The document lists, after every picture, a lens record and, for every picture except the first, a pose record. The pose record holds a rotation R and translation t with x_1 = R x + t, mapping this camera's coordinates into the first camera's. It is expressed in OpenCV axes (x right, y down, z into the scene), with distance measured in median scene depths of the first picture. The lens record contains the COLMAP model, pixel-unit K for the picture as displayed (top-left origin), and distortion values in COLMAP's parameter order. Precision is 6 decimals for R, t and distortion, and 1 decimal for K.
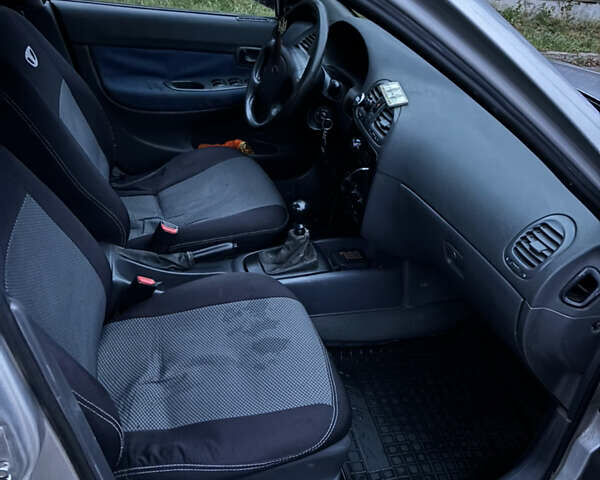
lens RADIAL K [[597.3, 0, 297.5], [0, 597.3, 240.9], [0, 0, 1]] dist [0.027390, 0.000000]
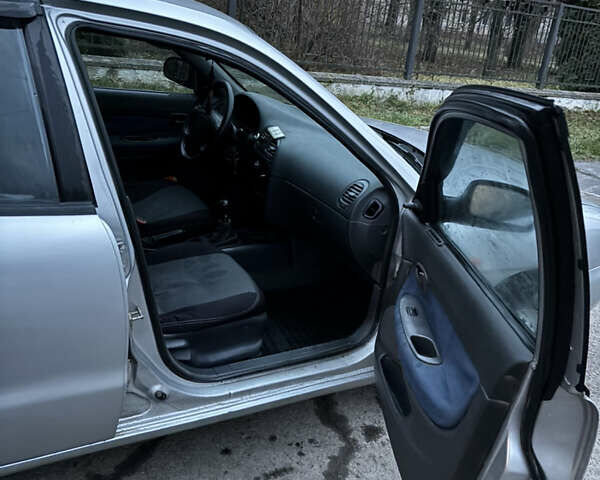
lens RADIAL K [[597.3, 0, 301.3], [0, 597.3, 240.9], [0, 0, 1]] dist [0.027390, 0.000000]
pose [[0.980309, -0.058378, 0.188644, -0.103304], [0.083116, 0.988541, -0.126008, 0.264856], [-0.179126, 0.139206, 0.973928, -0.597036]]
